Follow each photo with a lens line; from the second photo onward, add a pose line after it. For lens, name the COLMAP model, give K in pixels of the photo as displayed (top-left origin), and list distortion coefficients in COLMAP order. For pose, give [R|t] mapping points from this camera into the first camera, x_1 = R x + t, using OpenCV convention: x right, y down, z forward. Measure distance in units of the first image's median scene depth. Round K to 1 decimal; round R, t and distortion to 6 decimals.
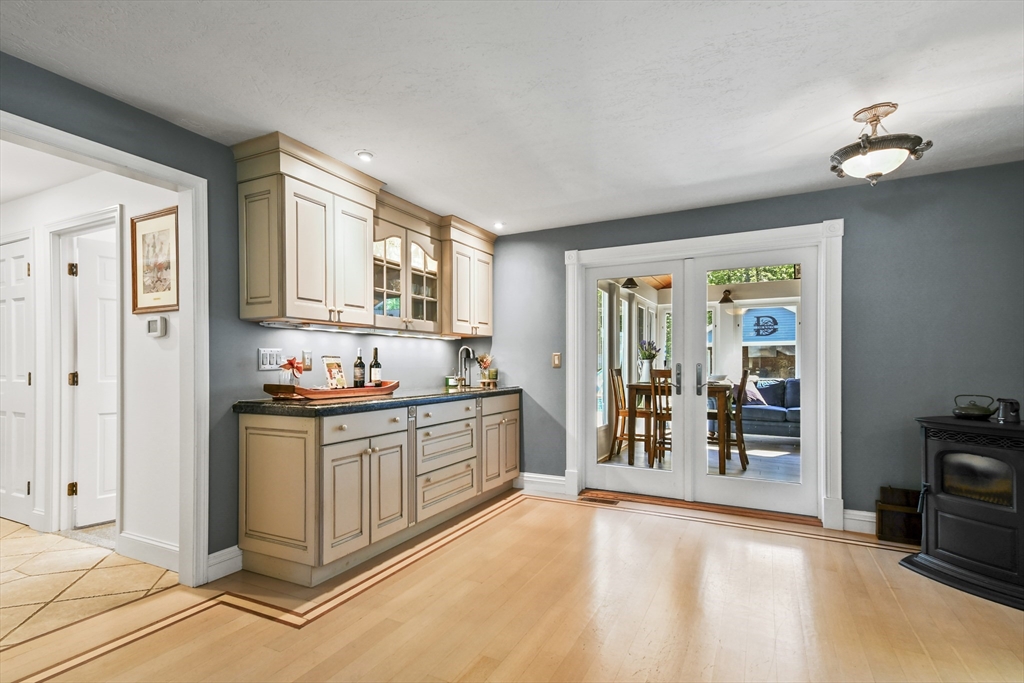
lens RADIAL K [[488.2, 0, 508.8], [0, 488.2, 354.7], [0, 0, 1]] dist [0.000868, 0.000026]
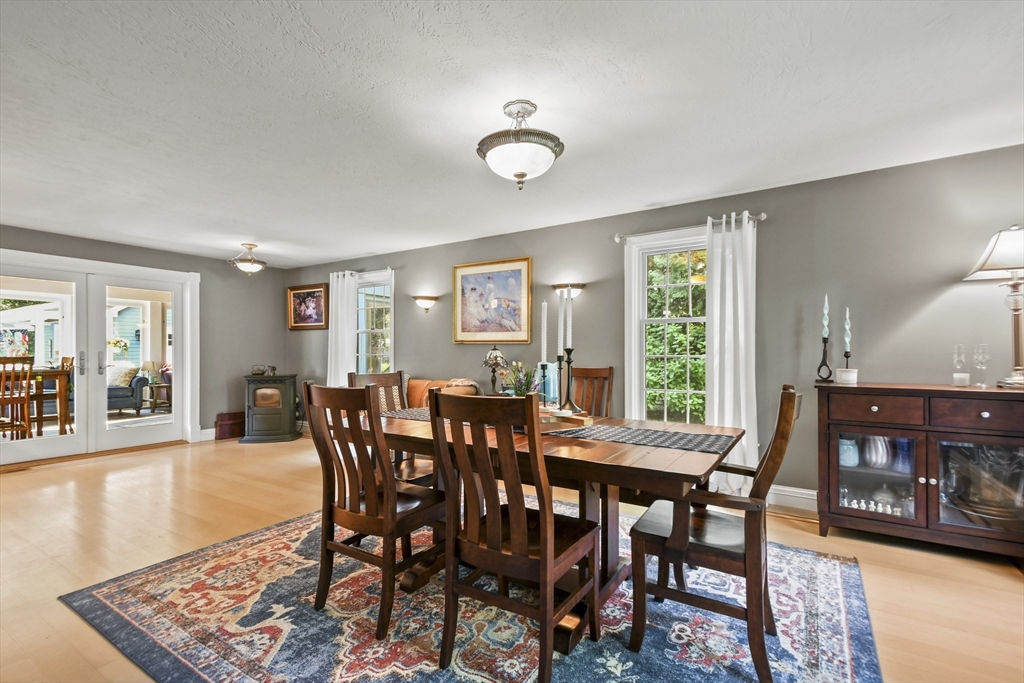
lens RADIAL K [[488.2, 0, 508.8], [0, 488.2, 354.7], [0, 0, 1]] dist [0.000868, 0.000026]
pose [[0.089983, -0.002408, 0.995940, -1.179745], [-0.010429, 0.999940, 0.003359, 0.012310], [-0.995889, -0.010689, 0.089952, -0.367366]]
